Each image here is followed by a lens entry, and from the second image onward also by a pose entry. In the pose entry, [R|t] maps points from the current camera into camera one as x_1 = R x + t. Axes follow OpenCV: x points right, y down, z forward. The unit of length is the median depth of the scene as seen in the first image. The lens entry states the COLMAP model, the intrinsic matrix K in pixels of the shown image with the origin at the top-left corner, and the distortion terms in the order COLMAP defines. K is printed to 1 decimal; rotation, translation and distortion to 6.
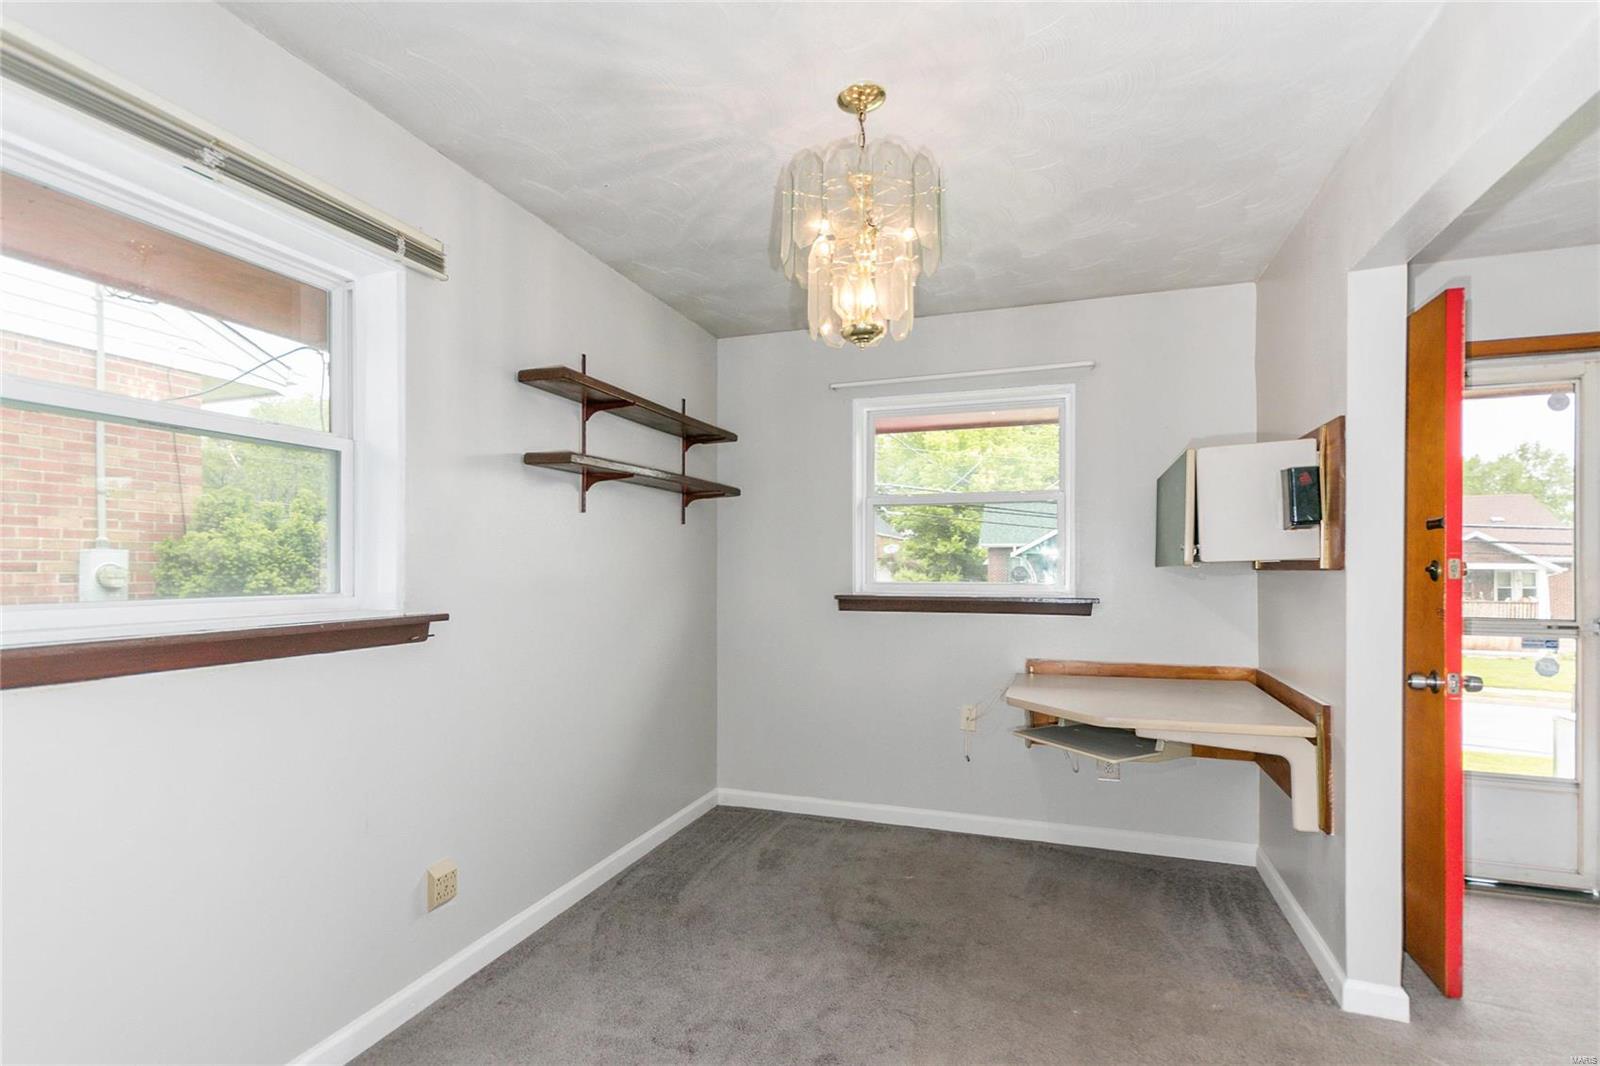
lens RADIAL K [[749.2, 0, 796.2], [0, 749.2, 568.0], [0, 0, 1]] dist [0.001903, 0.000897]
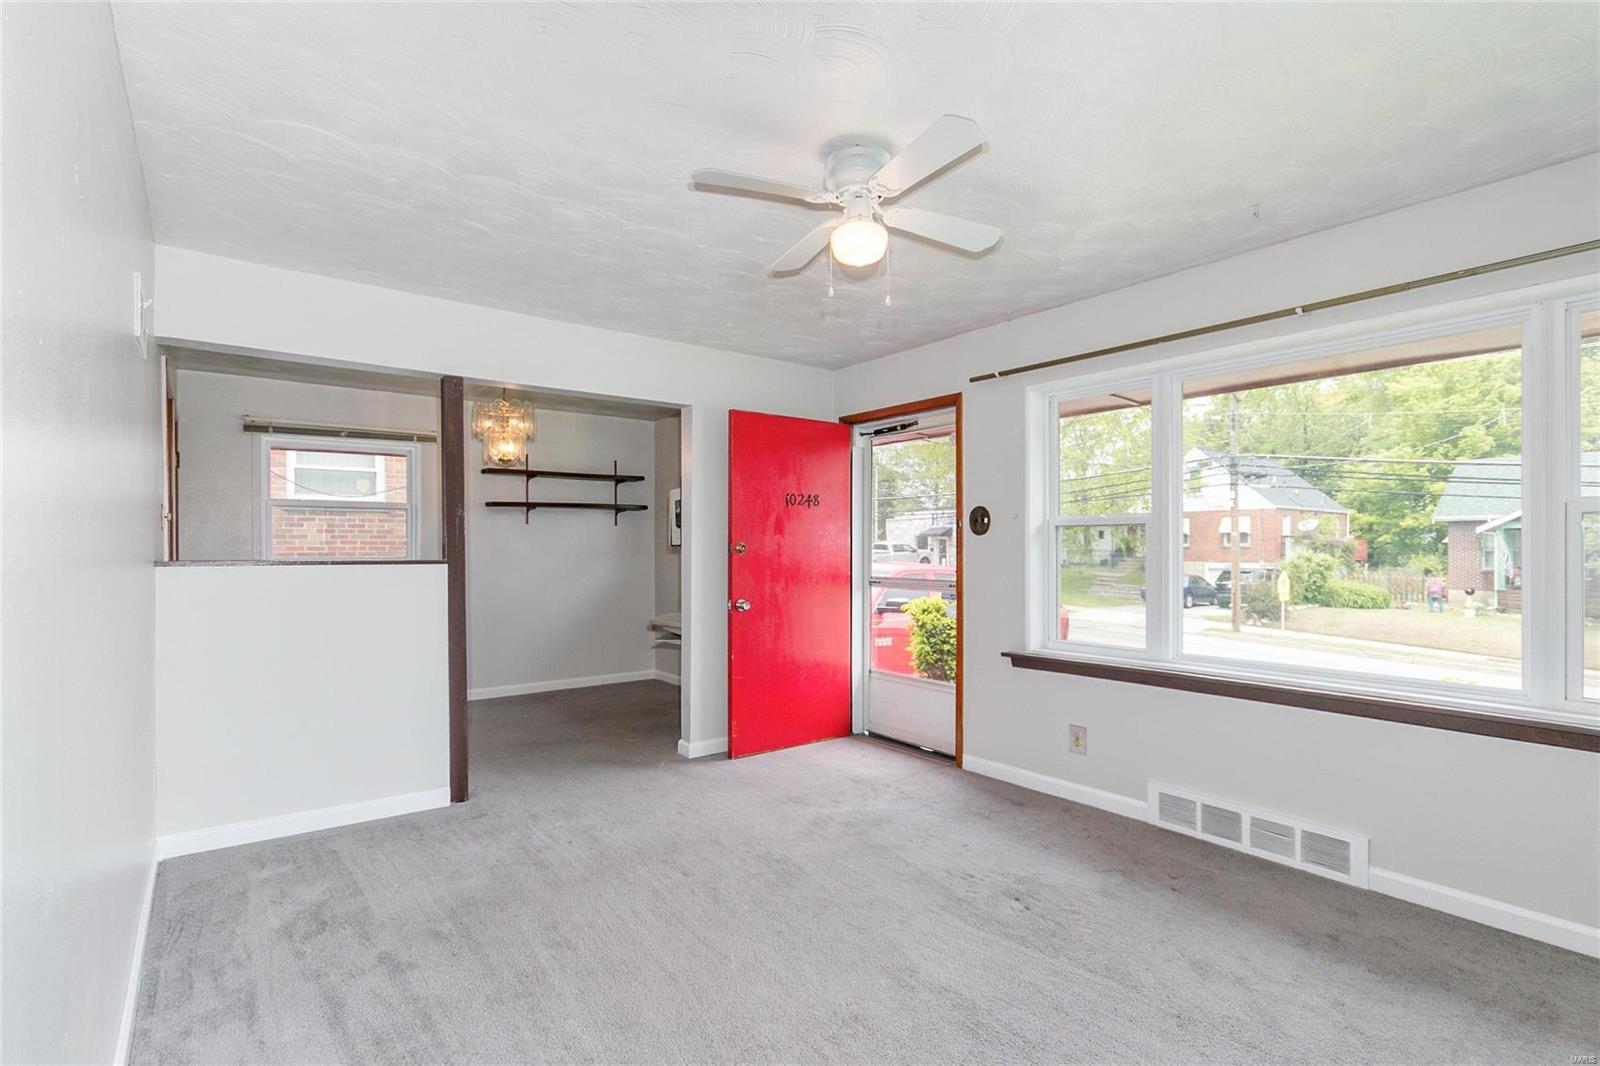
lens RADIAL K [[747.9, 0, 800.0], [0, 747.9, 533.0], [0, 0, 1]] dist [0.004264, 0.000738]
pose [[0.847256, -0.013038, -0.531025, 1.595637], [0.002559, 0.999787, -0.020464, 0.002693], [0.531179, 0.015979, 0.847109, -0.484889]]
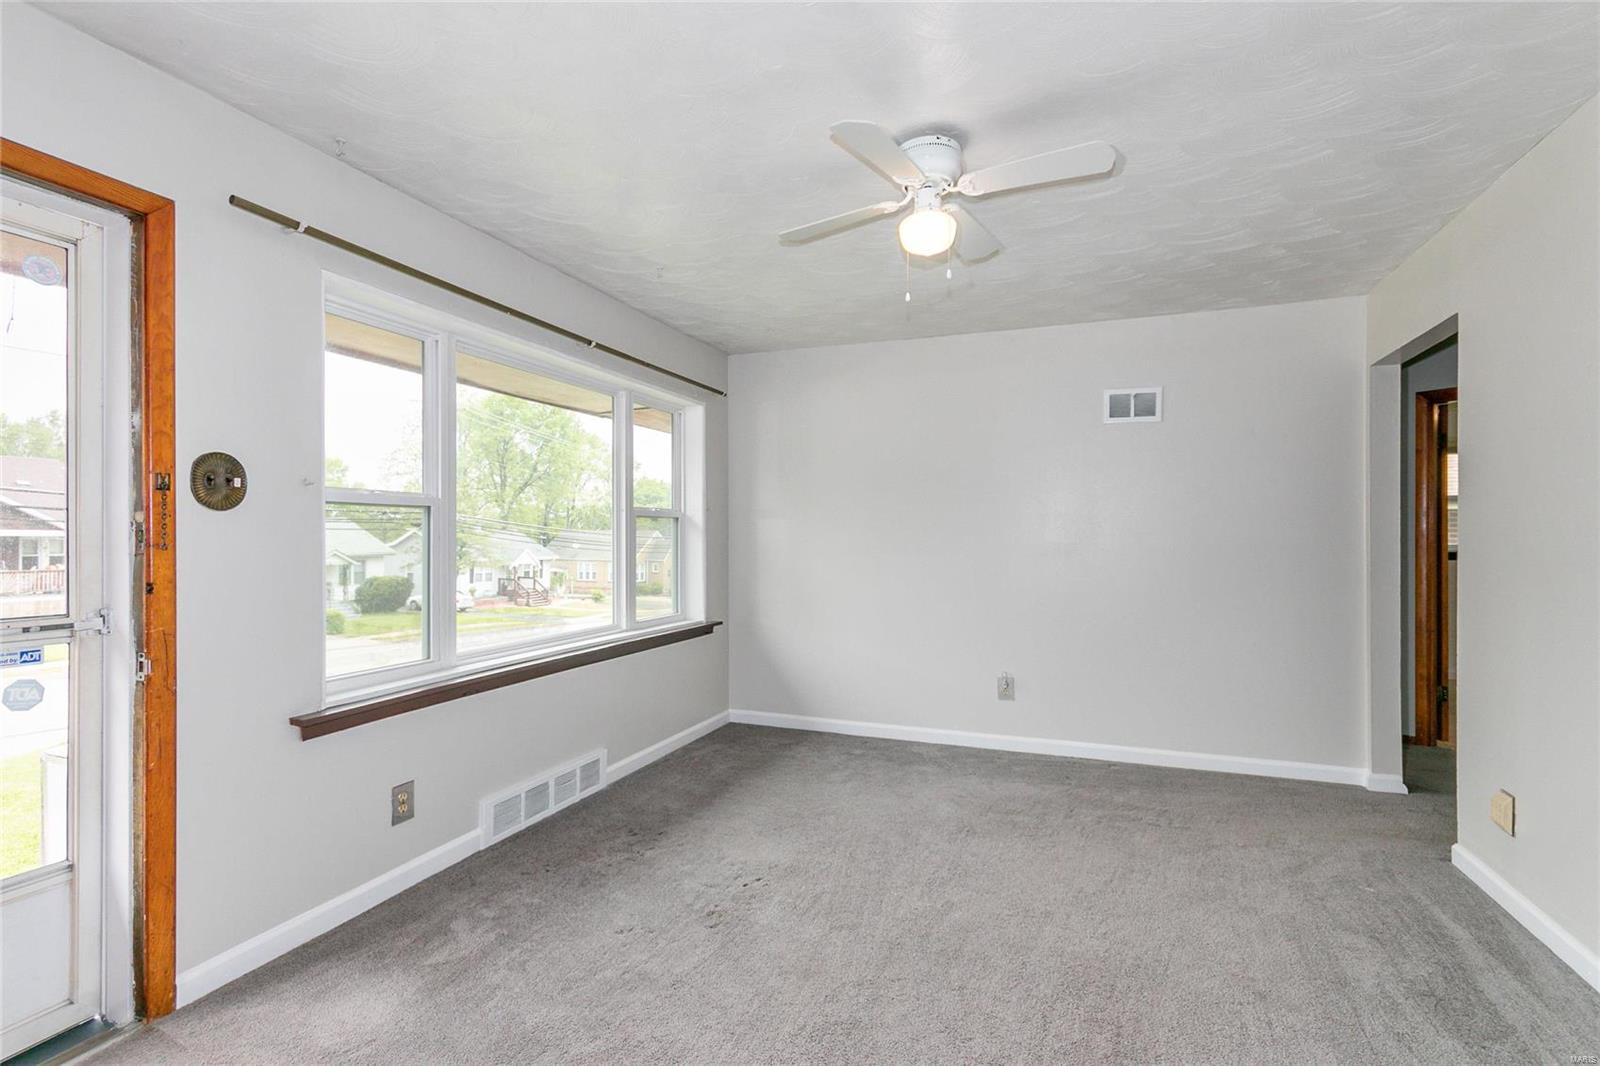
lens RADIAL K [[747.9, 0, 800.0], [0, 747.9, 533.0], [0, 0, 1]] dist [0.004264, 0.000738]
pose [[0.019401, 0.001425, 0.999811, 0.398468], [0.001150, 0.999998, -0.001447, 0.001716], [-0.999811, 0.001178, 0.019399, 0.354902]]
